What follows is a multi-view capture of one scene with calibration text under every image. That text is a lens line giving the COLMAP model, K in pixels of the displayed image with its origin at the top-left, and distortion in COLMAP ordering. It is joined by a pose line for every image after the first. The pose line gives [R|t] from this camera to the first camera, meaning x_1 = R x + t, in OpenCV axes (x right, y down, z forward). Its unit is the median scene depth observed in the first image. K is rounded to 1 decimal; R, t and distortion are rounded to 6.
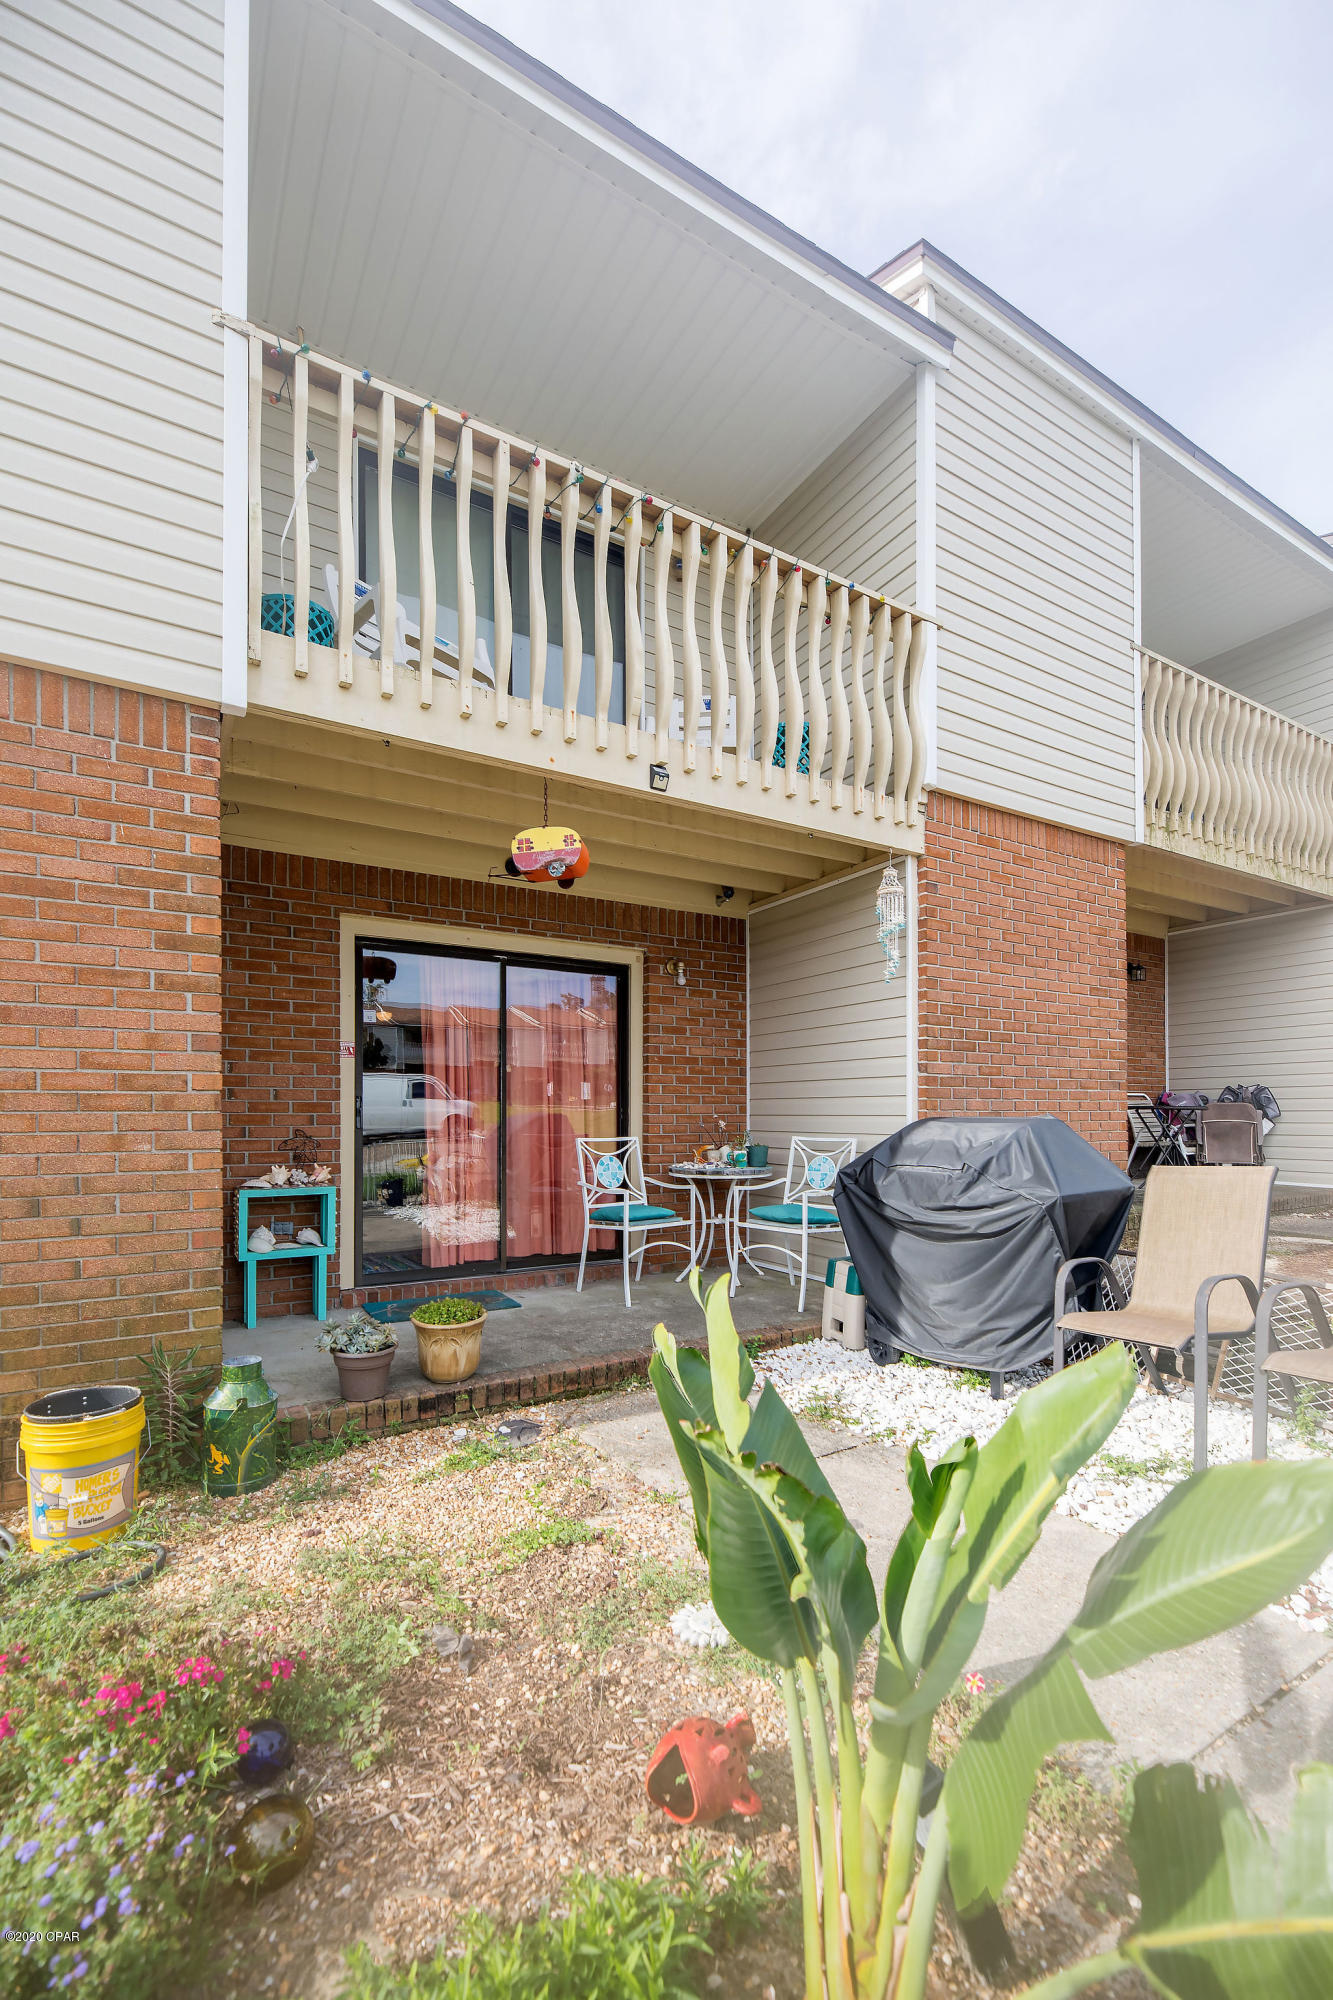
lens RADIAL K [[837.4, 0, 667.7], [0, 837.4, 1115.0], [0, 0, 1]] dist [-0.000117, -0.000136]
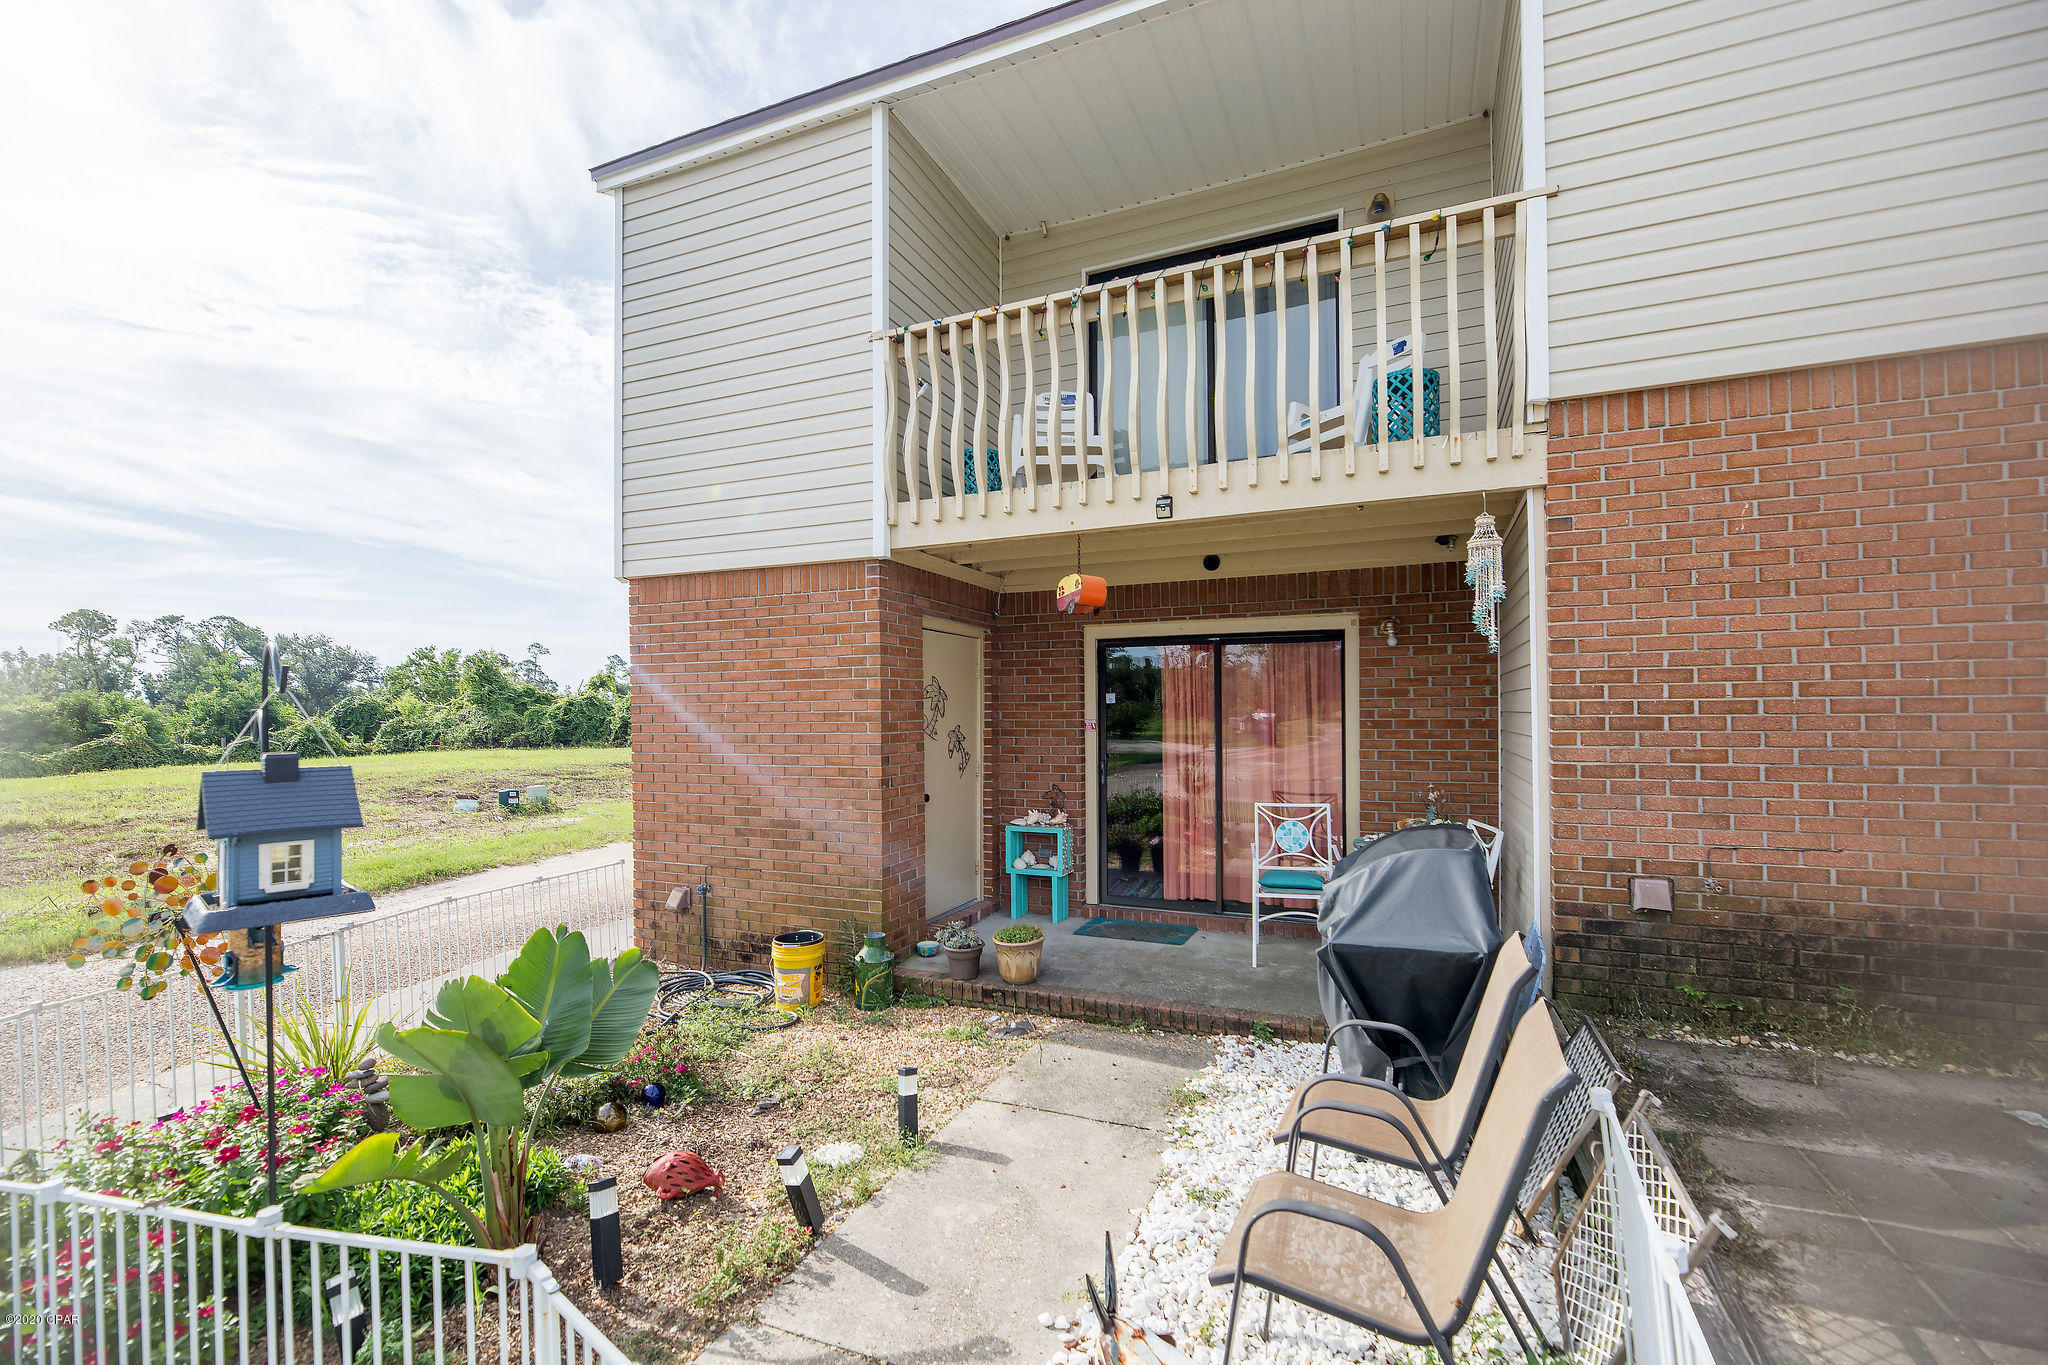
lens RADIAL K [[828.0, 0, 1058.2], [0, 828.0, 716.7], [0, 0, 1]] dist [-0.000766, -0.000084]
pose [[0.603926, -0.002785, -0.797035, 0.671287], [0.005834, 0.999983, 0.000927, -0.097868], [0.797019, -0.005210, 0.603932, 0.163239]]
